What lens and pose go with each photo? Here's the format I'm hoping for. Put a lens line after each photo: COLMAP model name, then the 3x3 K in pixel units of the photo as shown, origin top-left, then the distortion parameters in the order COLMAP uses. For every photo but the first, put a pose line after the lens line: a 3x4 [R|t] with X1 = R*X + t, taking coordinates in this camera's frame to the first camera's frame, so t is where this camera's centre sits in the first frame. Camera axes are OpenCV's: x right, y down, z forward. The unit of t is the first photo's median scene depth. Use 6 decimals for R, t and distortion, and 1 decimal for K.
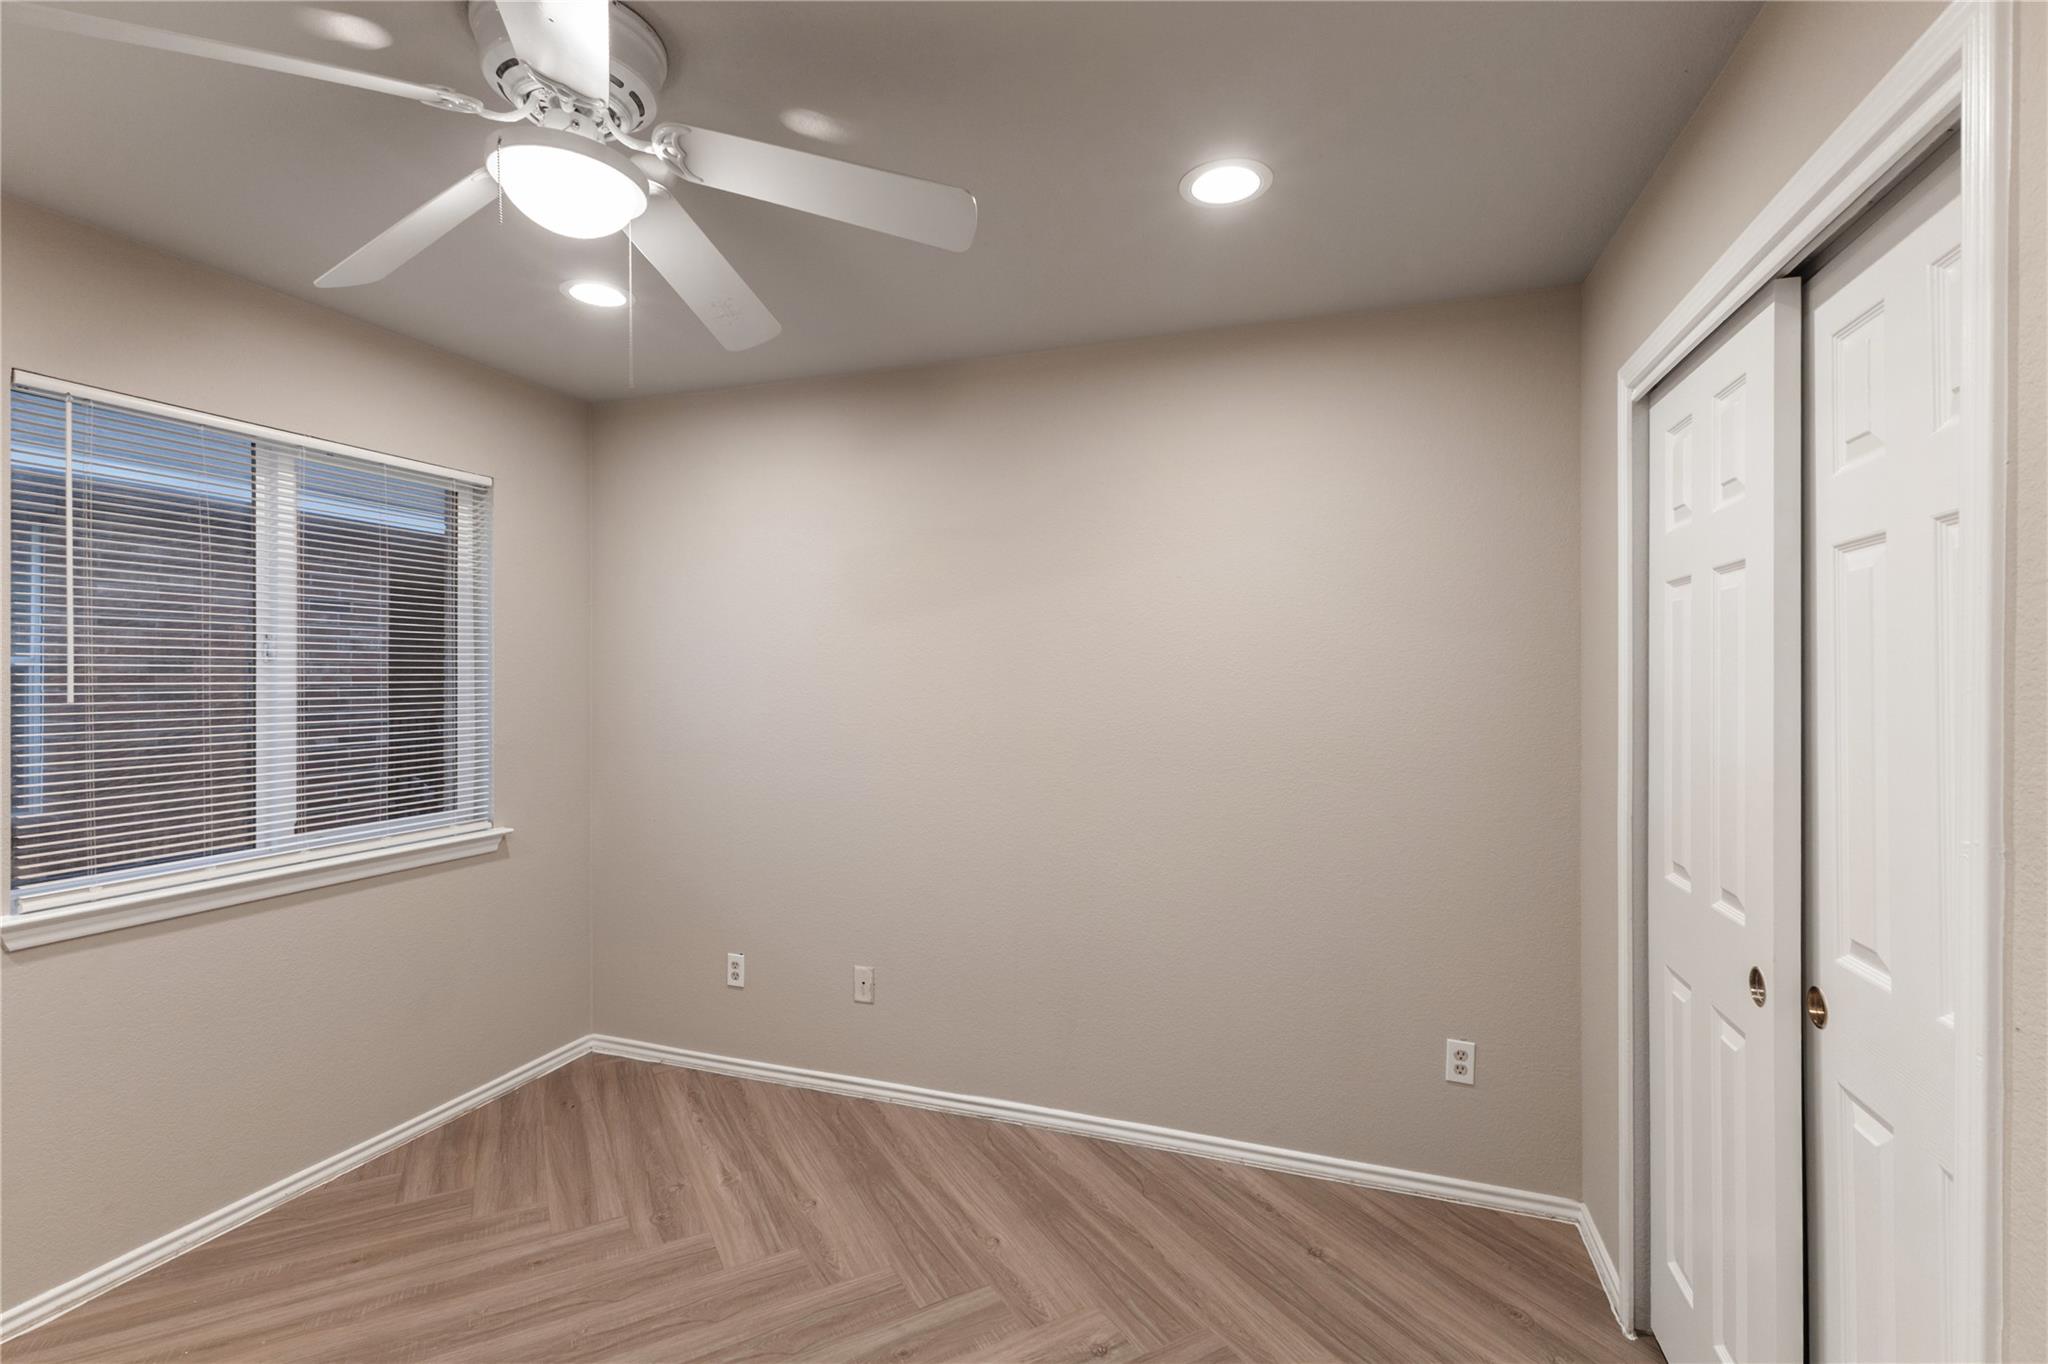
lens RADIAL K [[914.3, 0, 1004.6], [0, 914.3, 678.8], [0, 0, 1]] dist [0.013713, -0.000042]
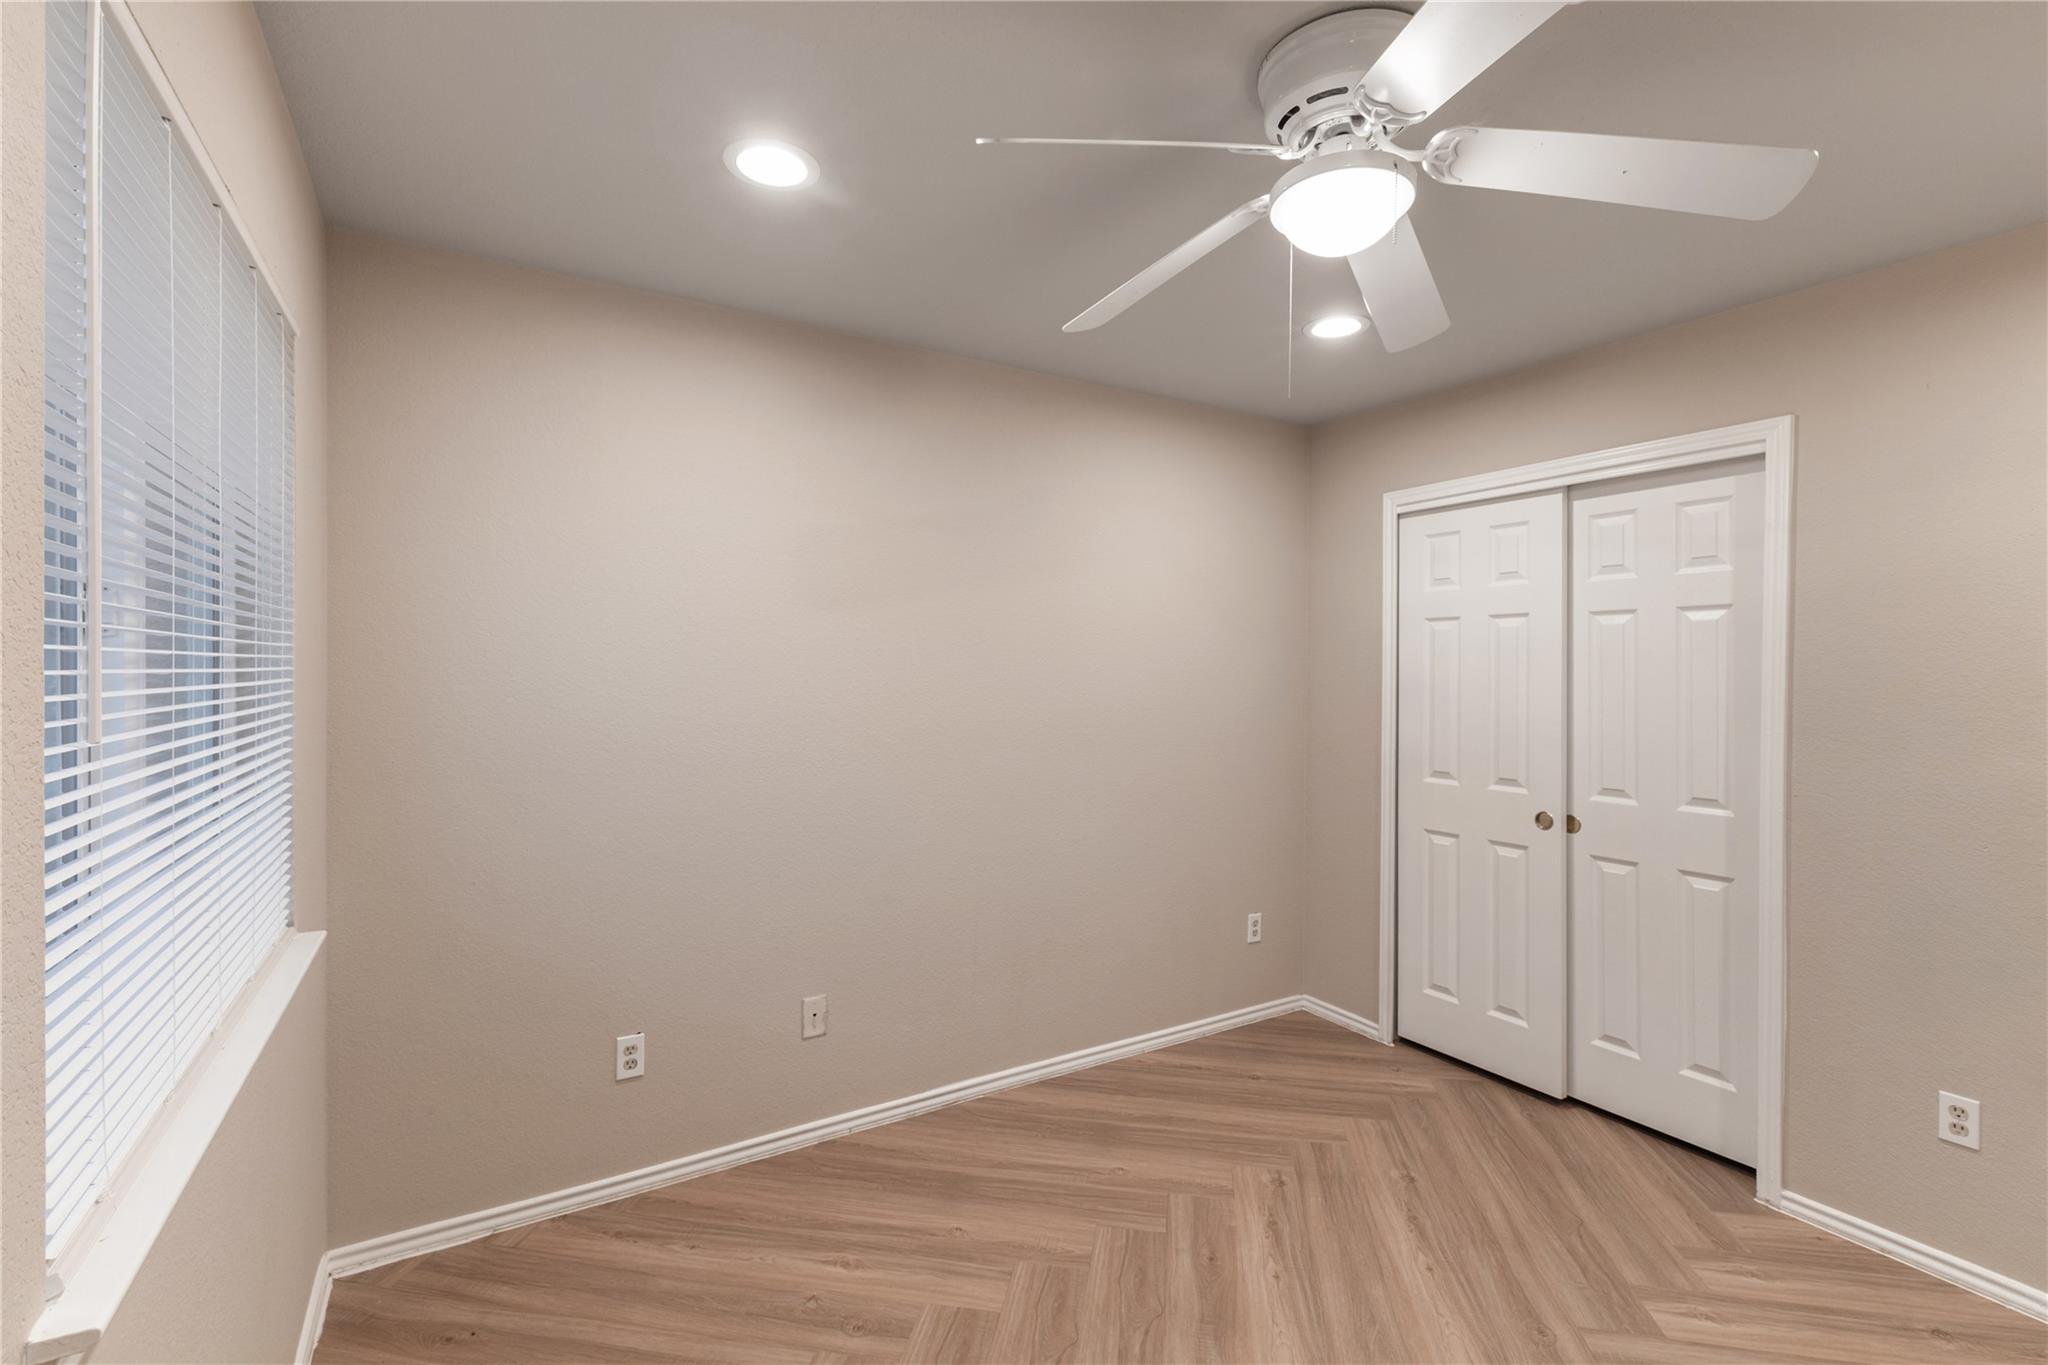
lens RADIAL K [[914.3, 0, 1004.7], [0, 914.3, 679.8], [0, 0, 1]] dist [0.013713, -0.000042]
pose [[0.632944, -0.009449, 0.774140, -0.895821], [-0.001644, 0.999907, 0.013549, -0.005757], [-0.774196, -0.009848, 0.632870, 0.371162]]
